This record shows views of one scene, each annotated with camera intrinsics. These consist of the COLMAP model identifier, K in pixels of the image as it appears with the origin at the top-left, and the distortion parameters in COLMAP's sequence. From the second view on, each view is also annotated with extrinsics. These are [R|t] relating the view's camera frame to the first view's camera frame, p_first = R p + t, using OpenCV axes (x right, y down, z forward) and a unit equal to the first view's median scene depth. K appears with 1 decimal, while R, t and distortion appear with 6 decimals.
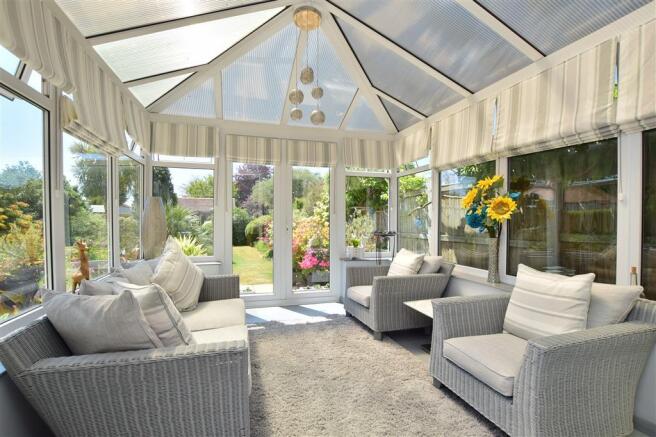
lens RADIAL K [[319.6, 0, 325.3], [0, 319.6, 220.1], [0, 0, 1]] dist [-0.002805, -0.000336]
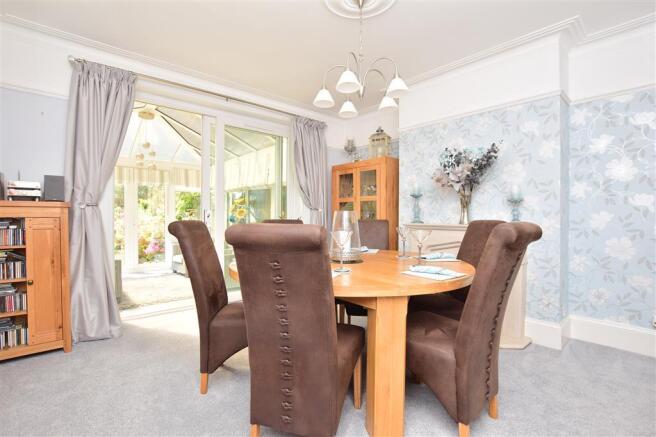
lens RADIAL K [[319.6, 0, 325.3], [0, 319.6, 220.1], [0, 0, 1]] dist [-0.002805, -0.000336]
pose [[0.909422, -0.006290, 0.415826, 0.056990], [0.004437, 0.999975, 0.005423, 0.001304], [-0.415850, -0.003086, 0.909428, -0.566508]]
